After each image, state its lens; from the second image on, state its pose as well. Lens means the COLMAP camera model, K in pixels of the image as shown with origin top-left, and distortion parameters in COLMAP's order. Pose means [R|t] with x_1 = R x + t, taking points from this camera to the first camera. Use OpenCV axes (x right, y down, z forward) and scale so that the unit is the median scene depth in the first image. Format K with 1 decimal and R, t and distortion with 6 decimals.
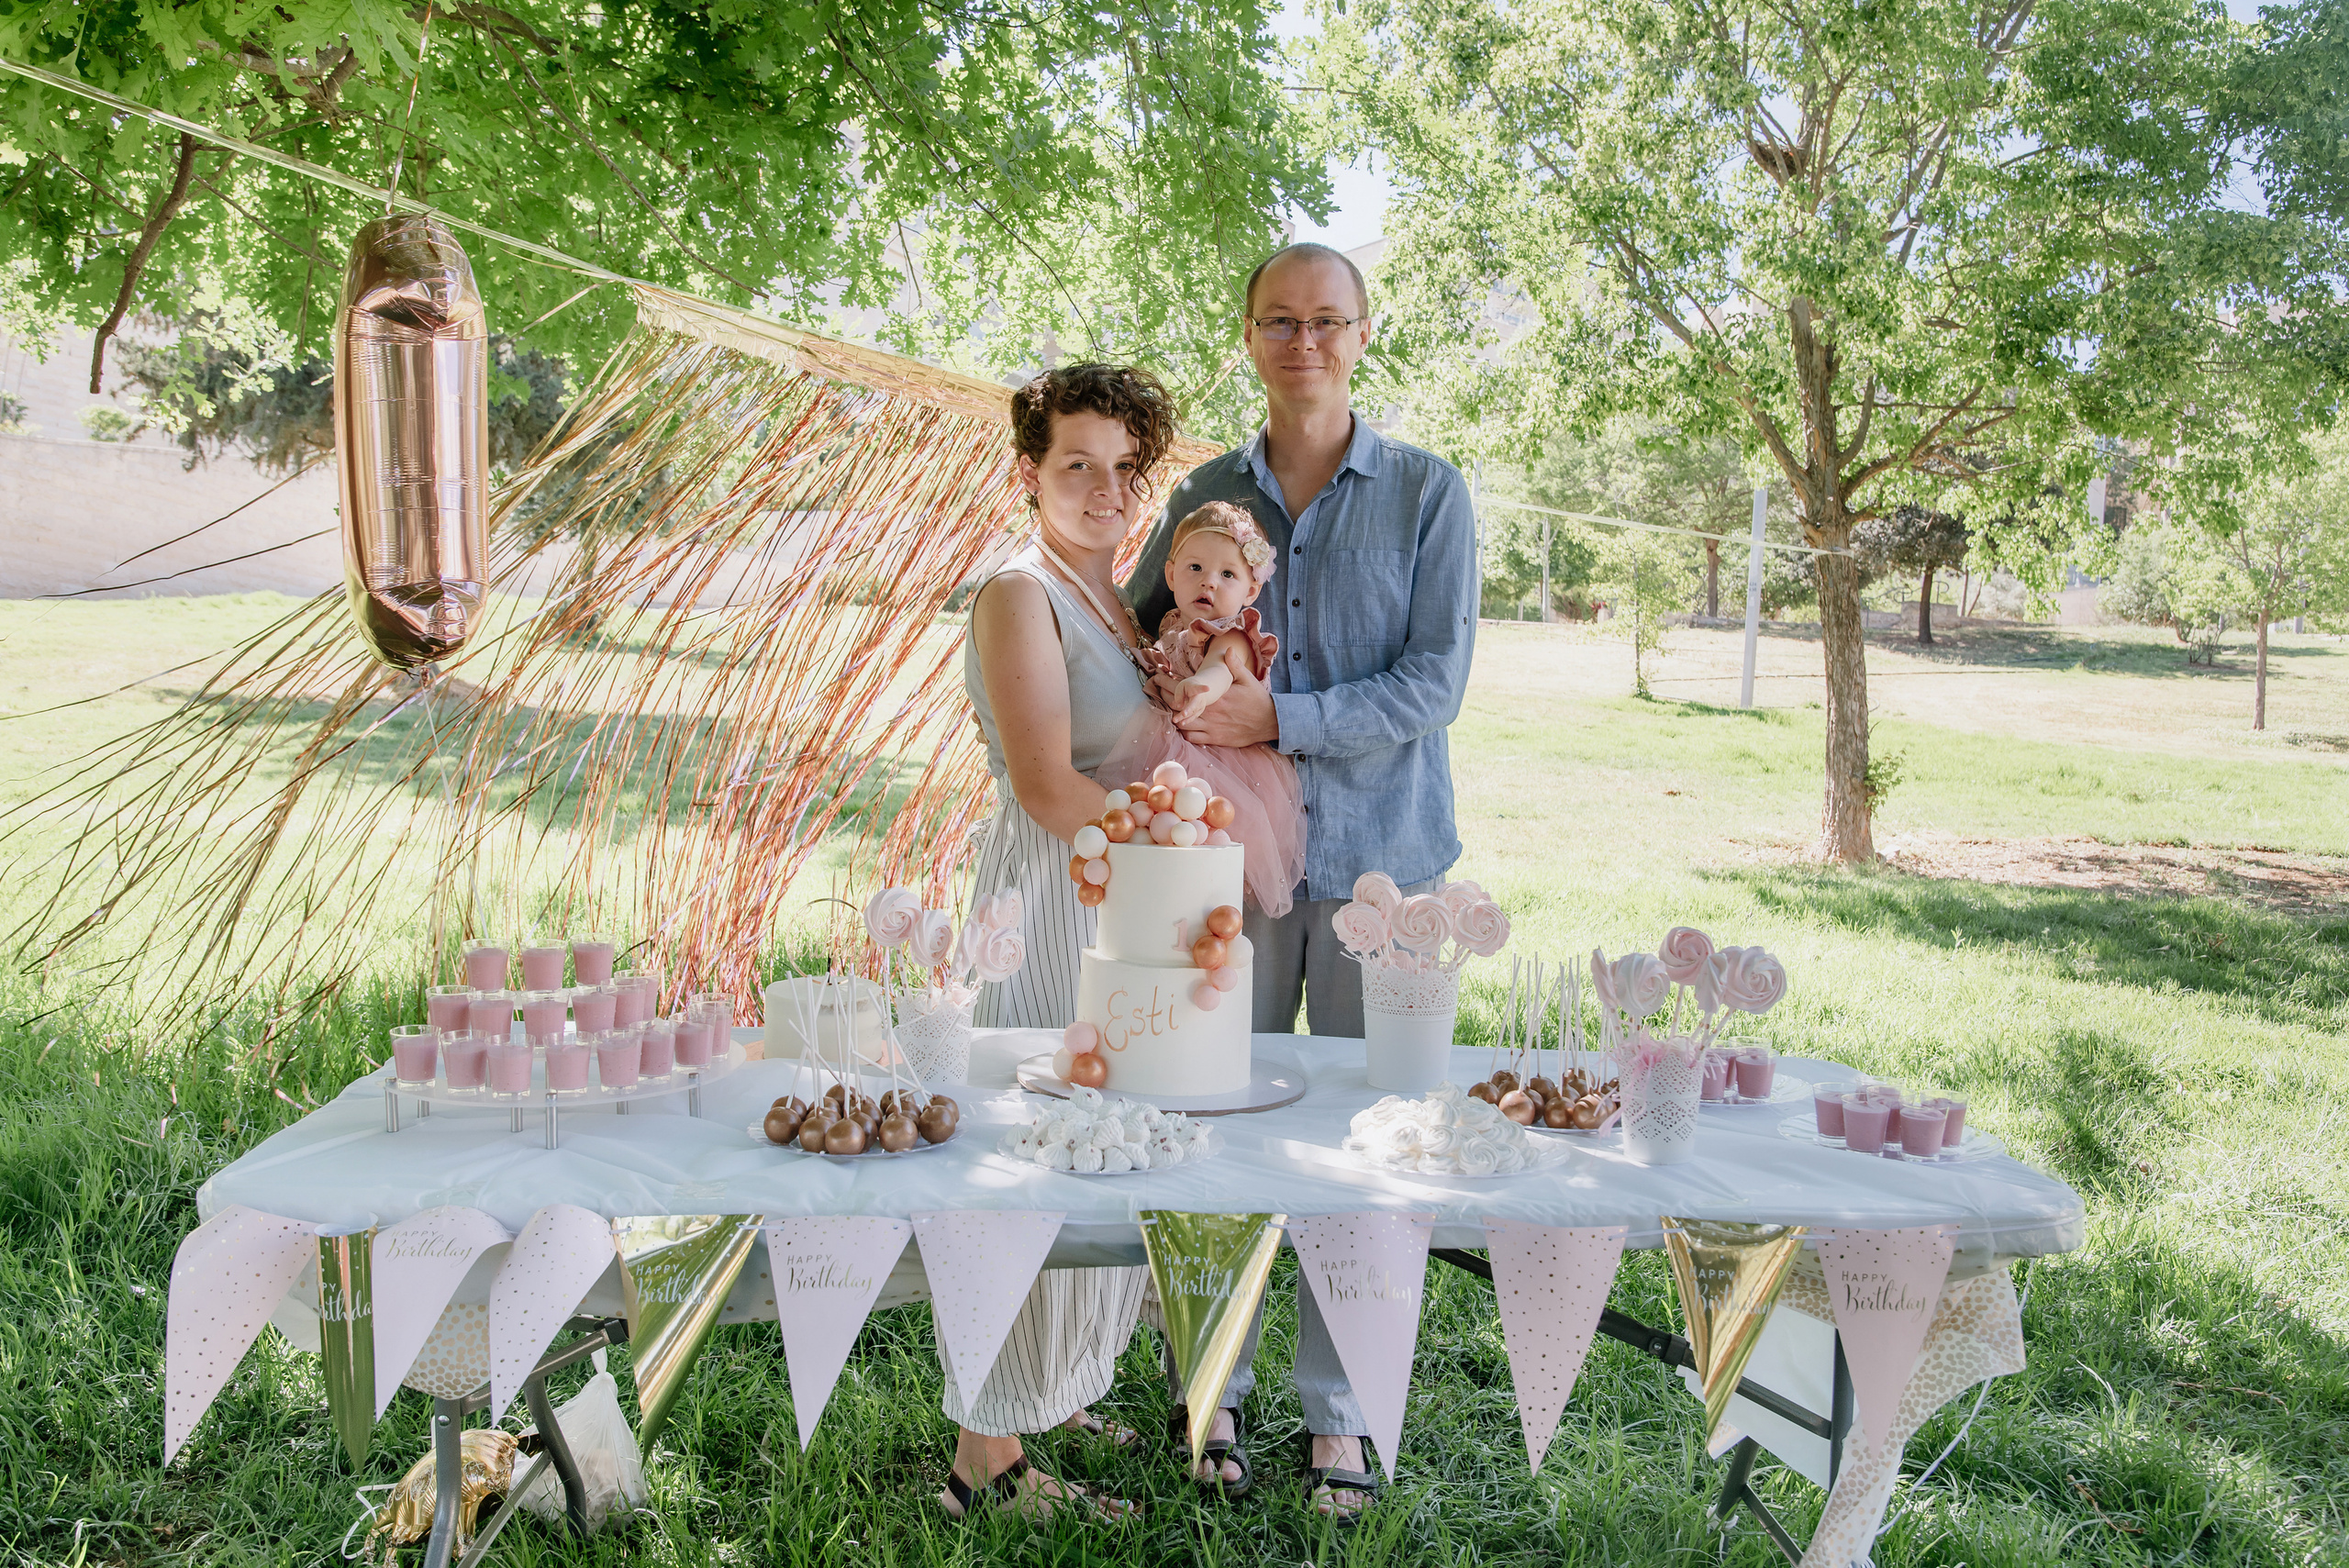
lens RADIAL K [[2493.1, 0, 1176.2], [0, 2493.1, 754.6], [0, 0, 1]] dist [-0.134416, 0.209900]
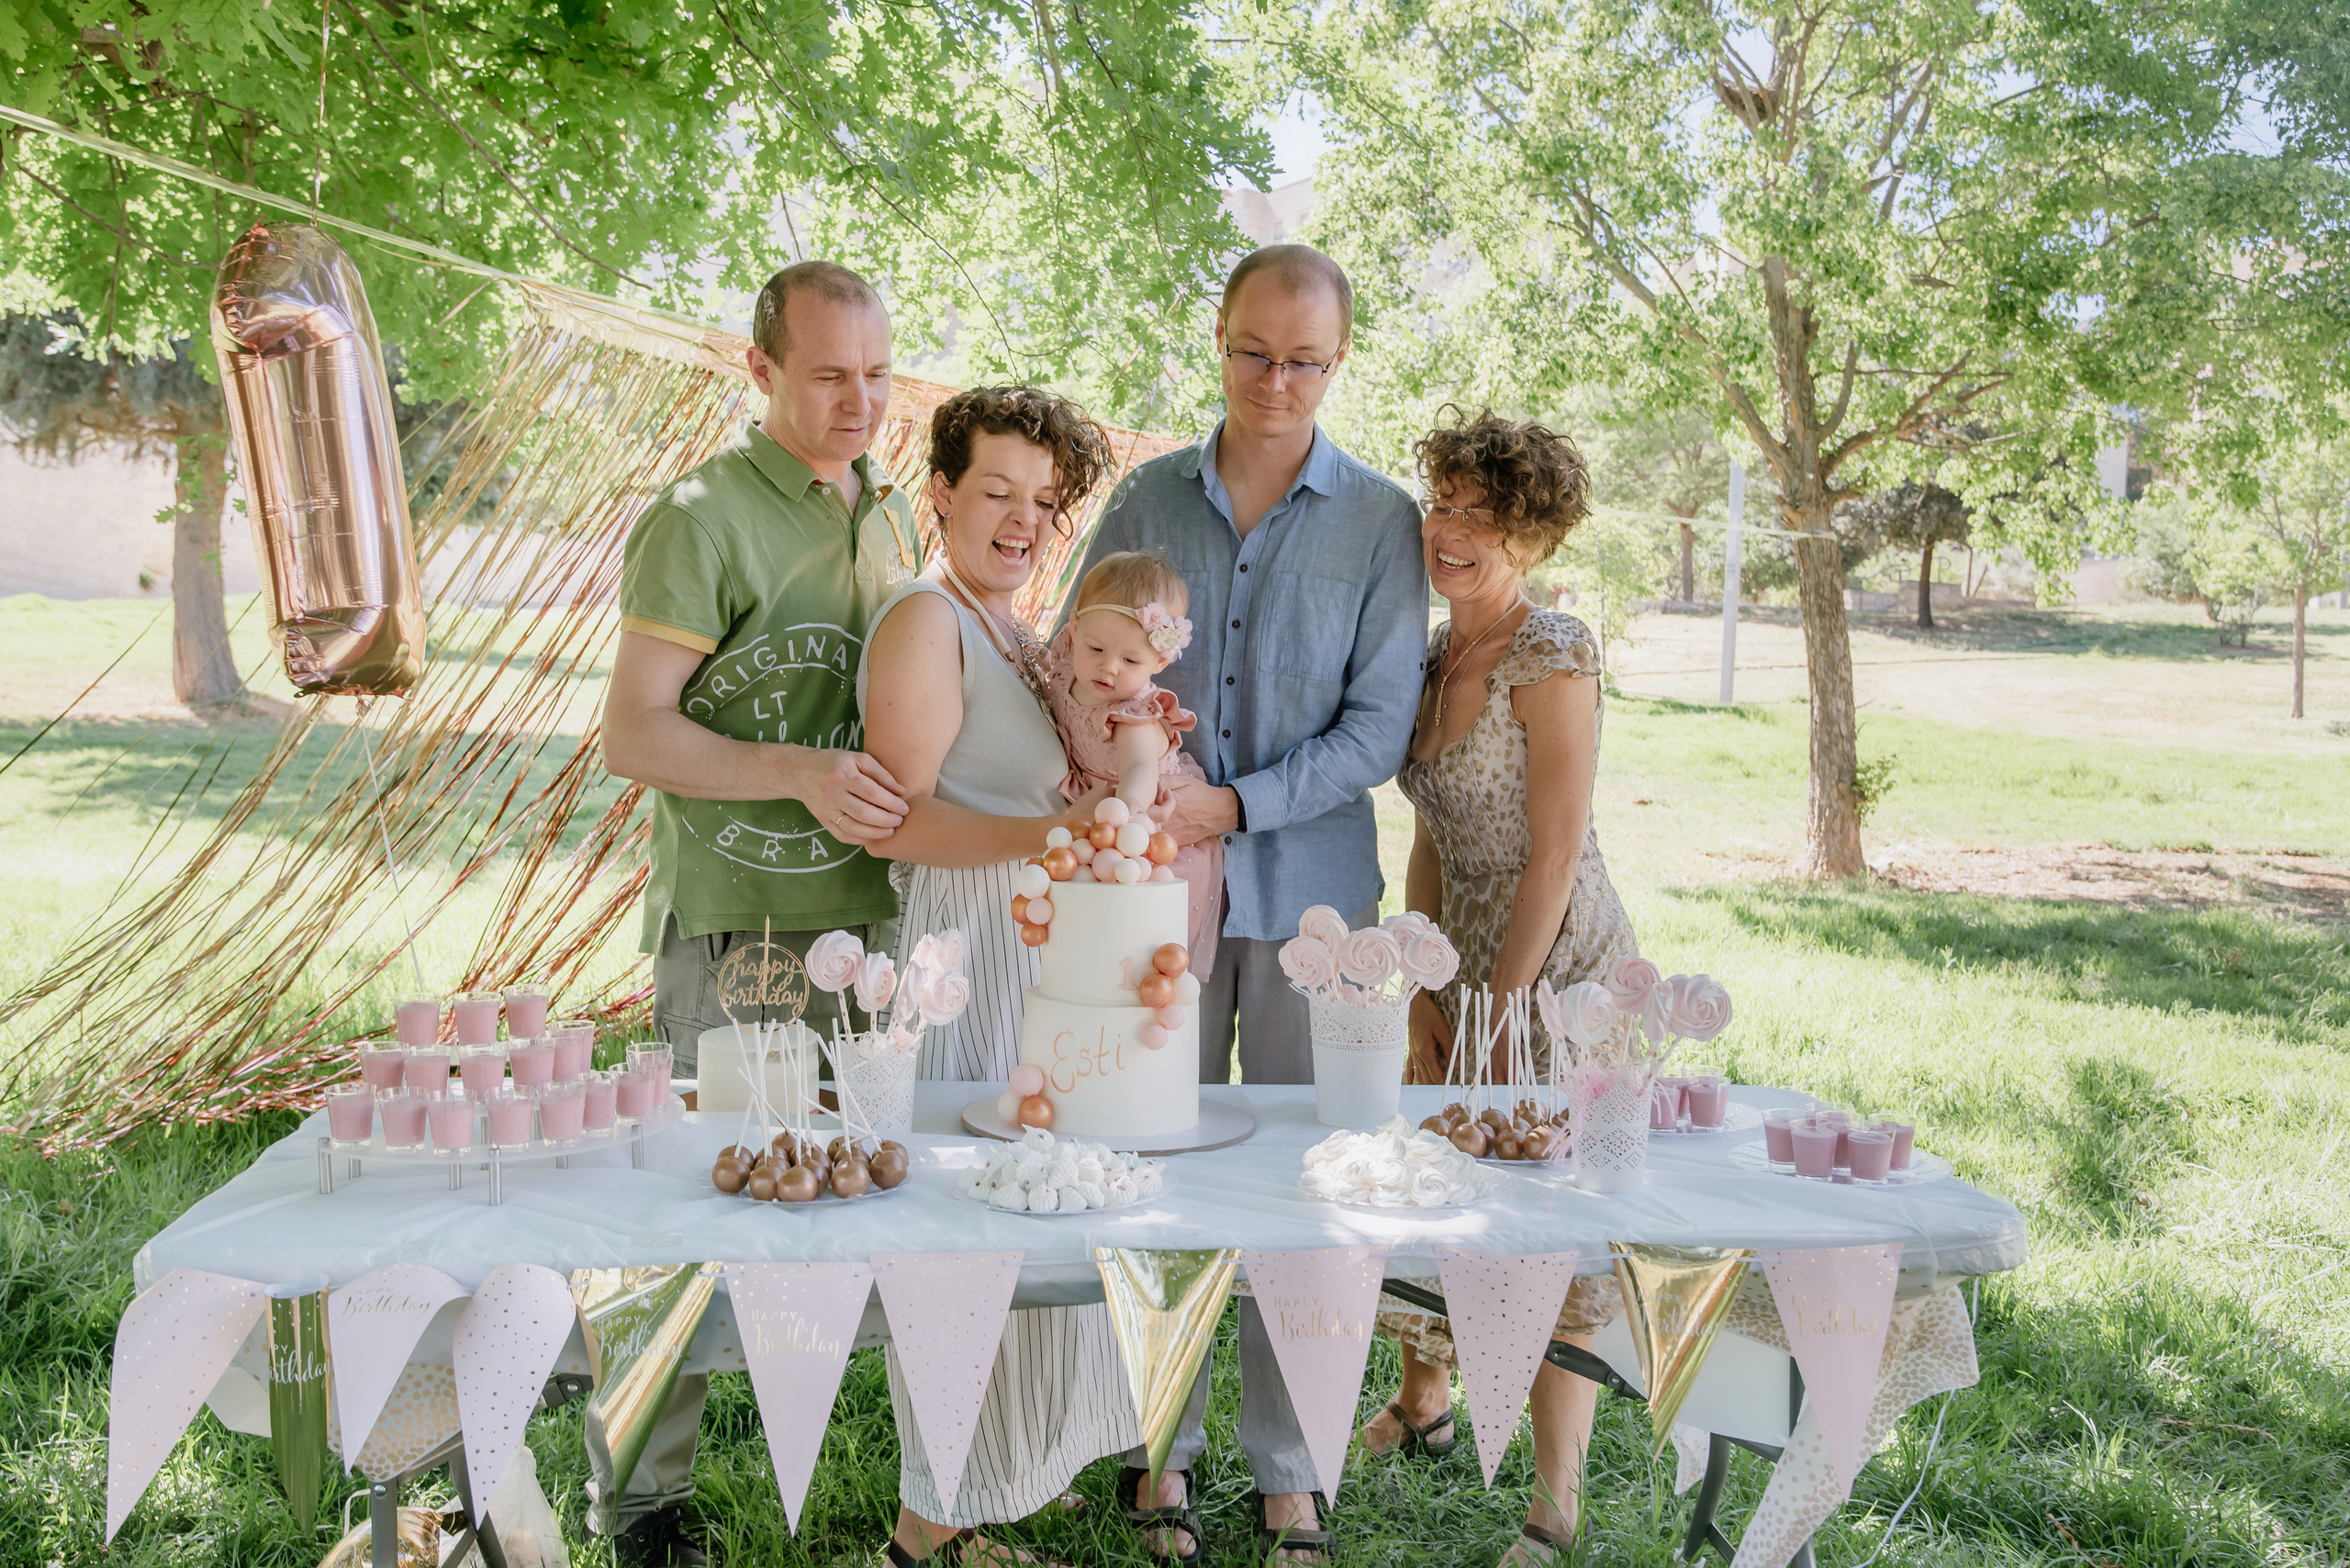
lens RADIAL K [[2430.3, 0, 1245.4], [0, 2430.3, 785.6], [0, 0, 1]] dist [-0.069687, 0.185278]
pose [[0.998676, -0.016988, 0.048565, 0.012207], [0.017228, 0.999841, -0.004518, 0.010481], [-0.048481, 0.005348, 0.998810, 0.119691]]
